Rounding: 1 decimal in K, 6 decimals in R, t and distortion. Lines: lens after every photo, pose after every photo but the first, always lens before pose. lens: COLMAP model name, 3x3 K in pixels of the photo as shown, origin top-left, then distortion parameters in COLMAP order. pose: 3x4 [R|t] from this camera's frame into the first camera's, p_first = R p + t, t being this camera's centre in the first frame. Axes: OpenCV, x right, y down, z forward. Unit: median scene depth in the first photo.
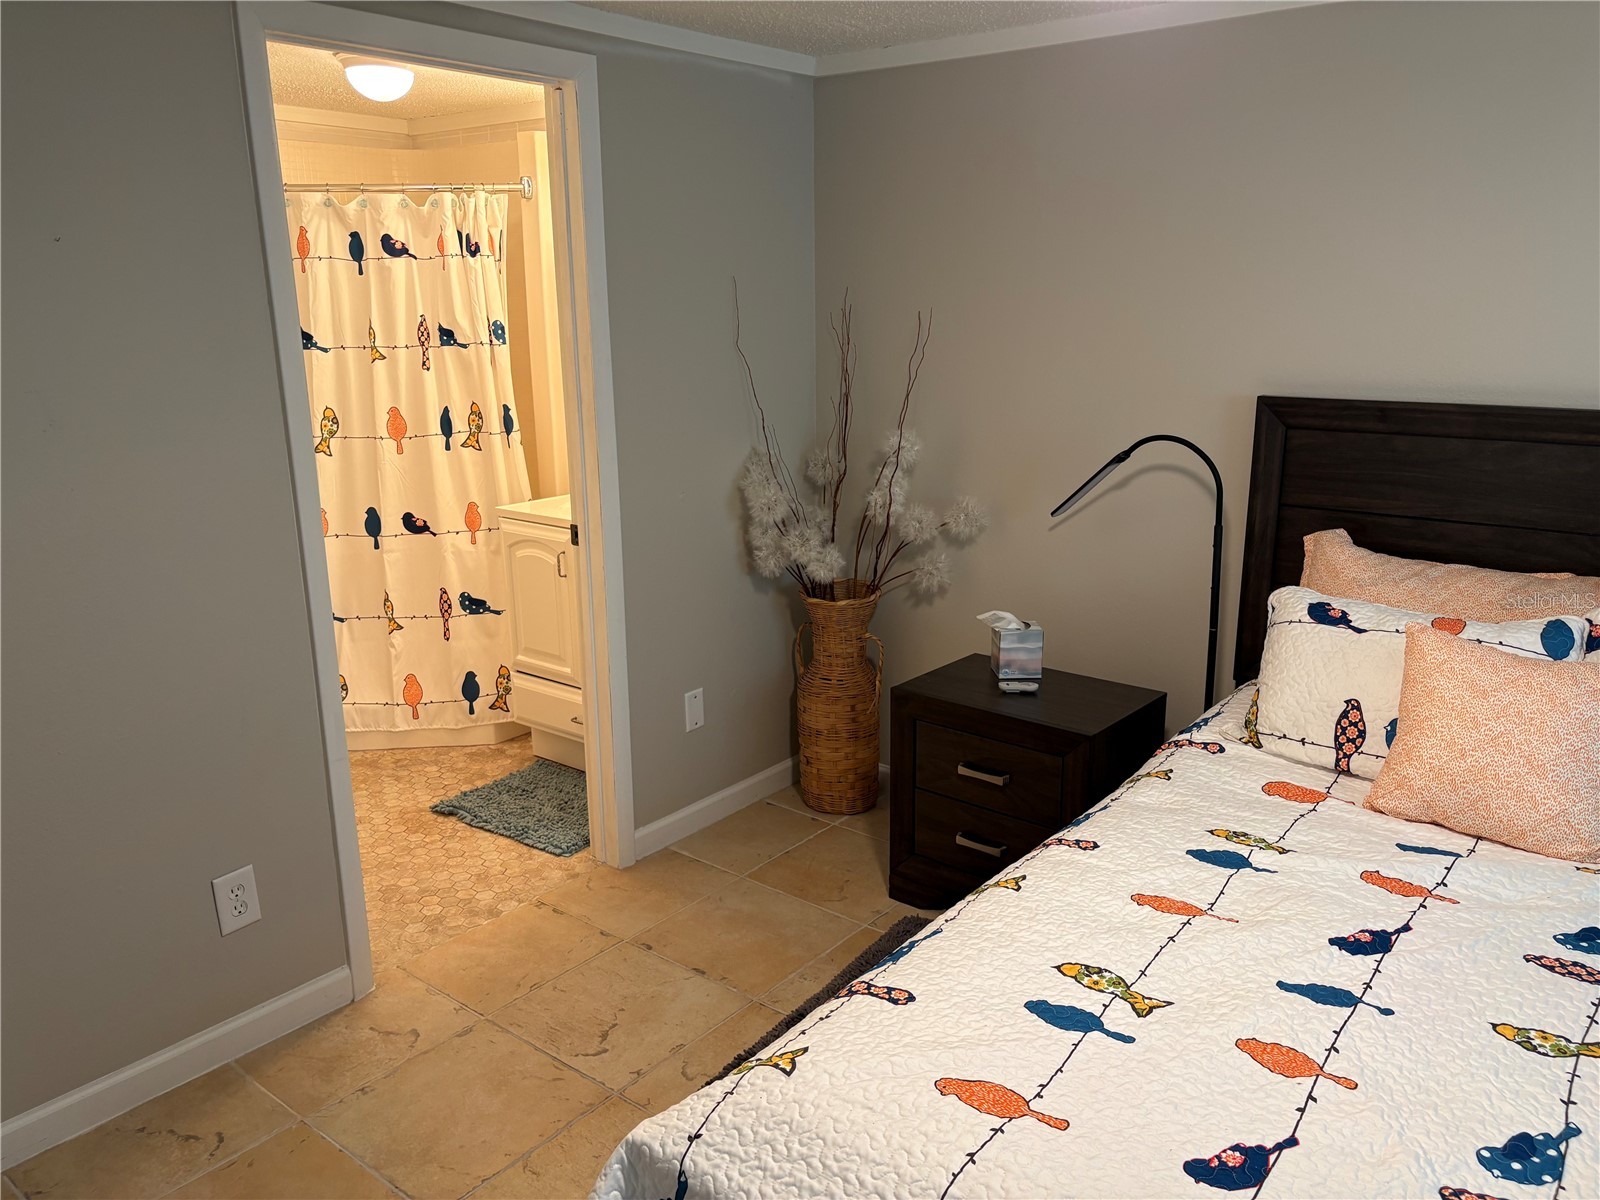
lens RADIAL K [[1209.1, 0, 800.0], [0, 1209.1, 600.0], [0, 0, 1]] dist [0.061889, -0.074988]
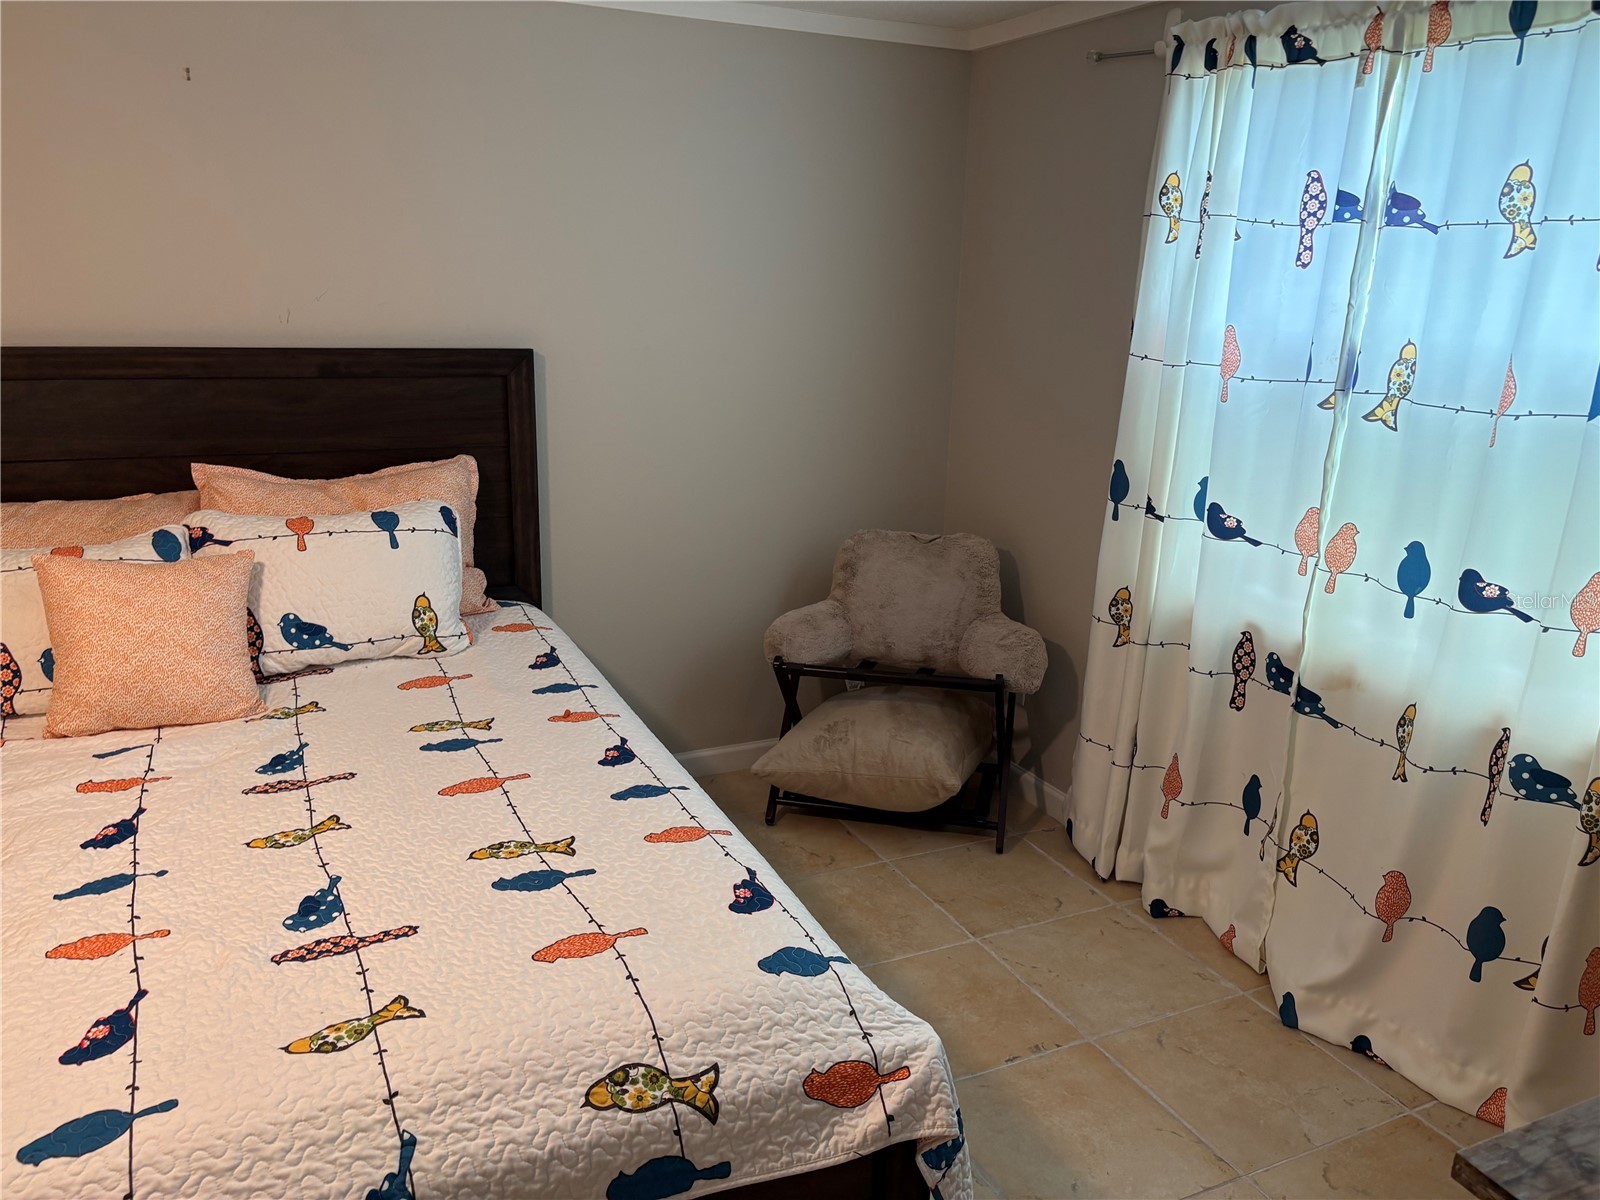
lens RADIAL K [[1208.4, 0, 806.9], [0, 1208.4, 594.4], [0, 0, 1]] dist [0.066918, -0.077480]
pose [[0.425332, -0.211089, 0.880076, -0.329297], [0.194981, 0.970957, 0.138654, 0.078990], [-0.883785, 0.112625, 0.454137, -0.097587]]
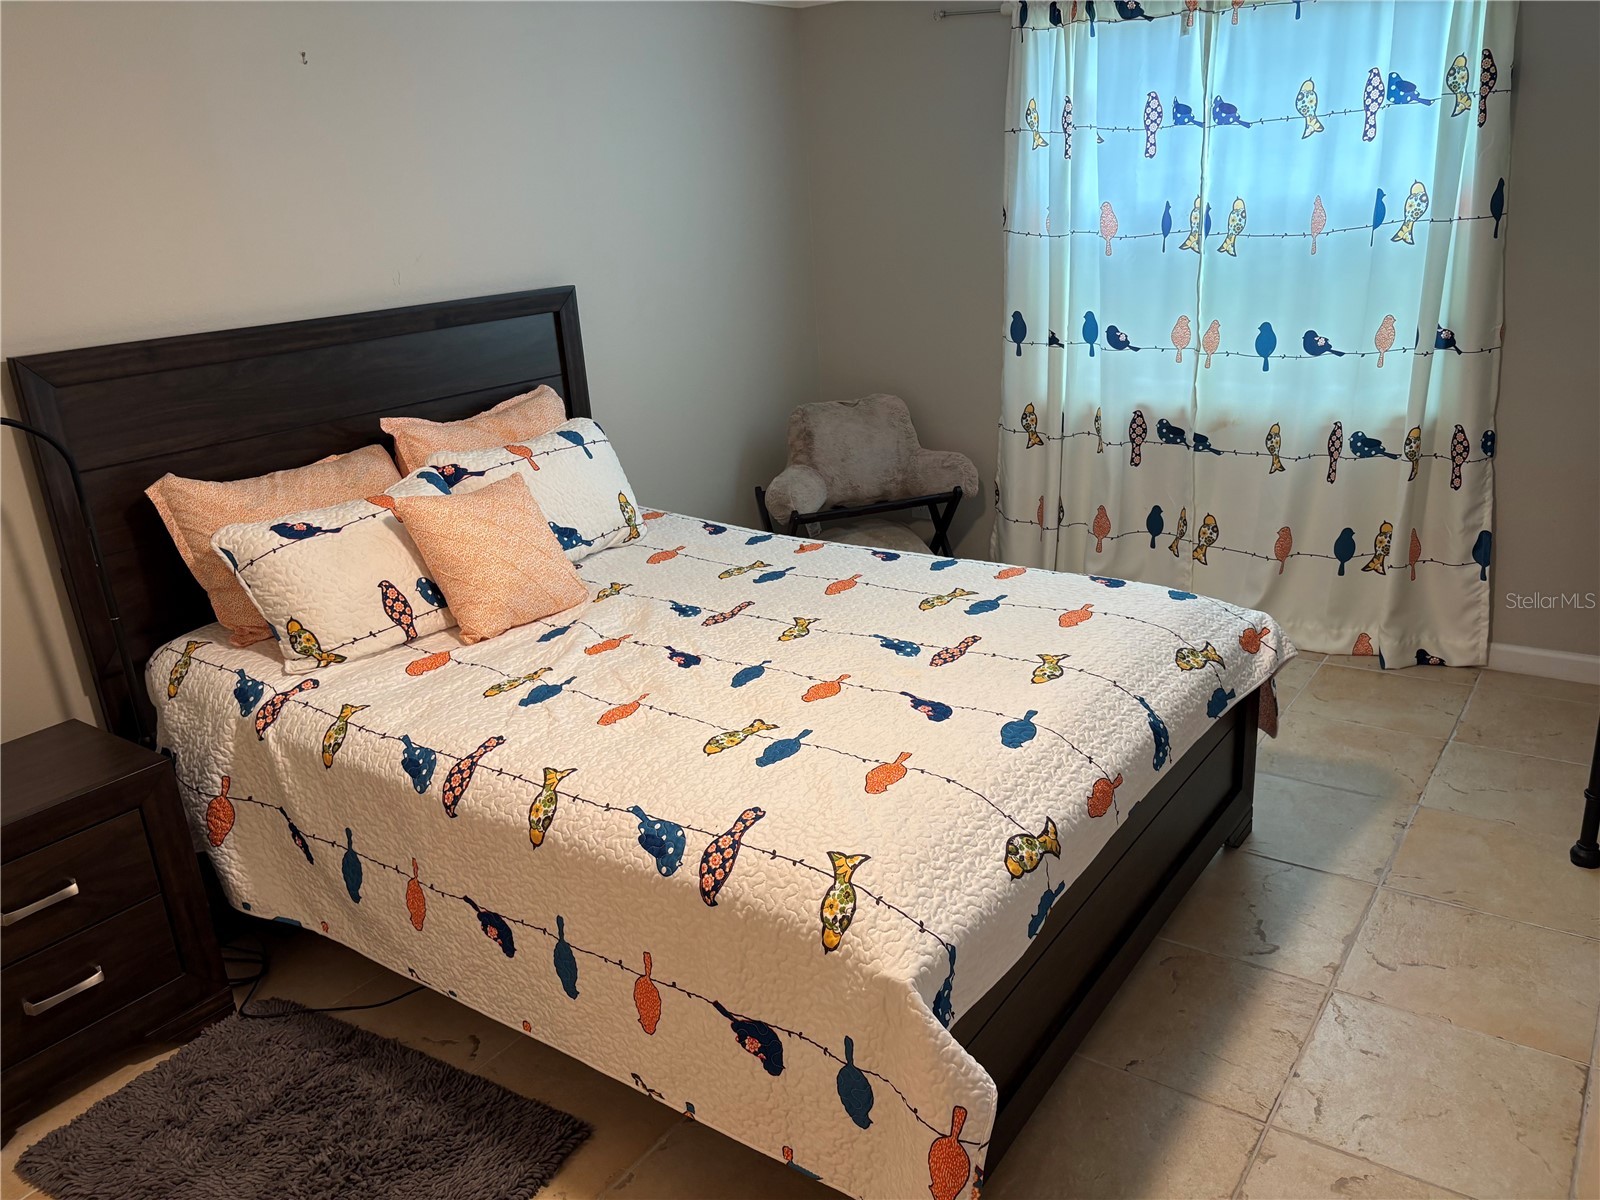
lens RADIAL K [[1209.1, 0, 800.0], [0, 1209.1, 600.0], [0, 0, 1]] dist [0.061889, -0.074988]
pose [[-0.054584, -0.304551, 0.950931, -1.536992], [0.312354, 0.899346, 0.305959, -0.303106], [-0.948396, 0.313727, 0.046038, 1.404026]]
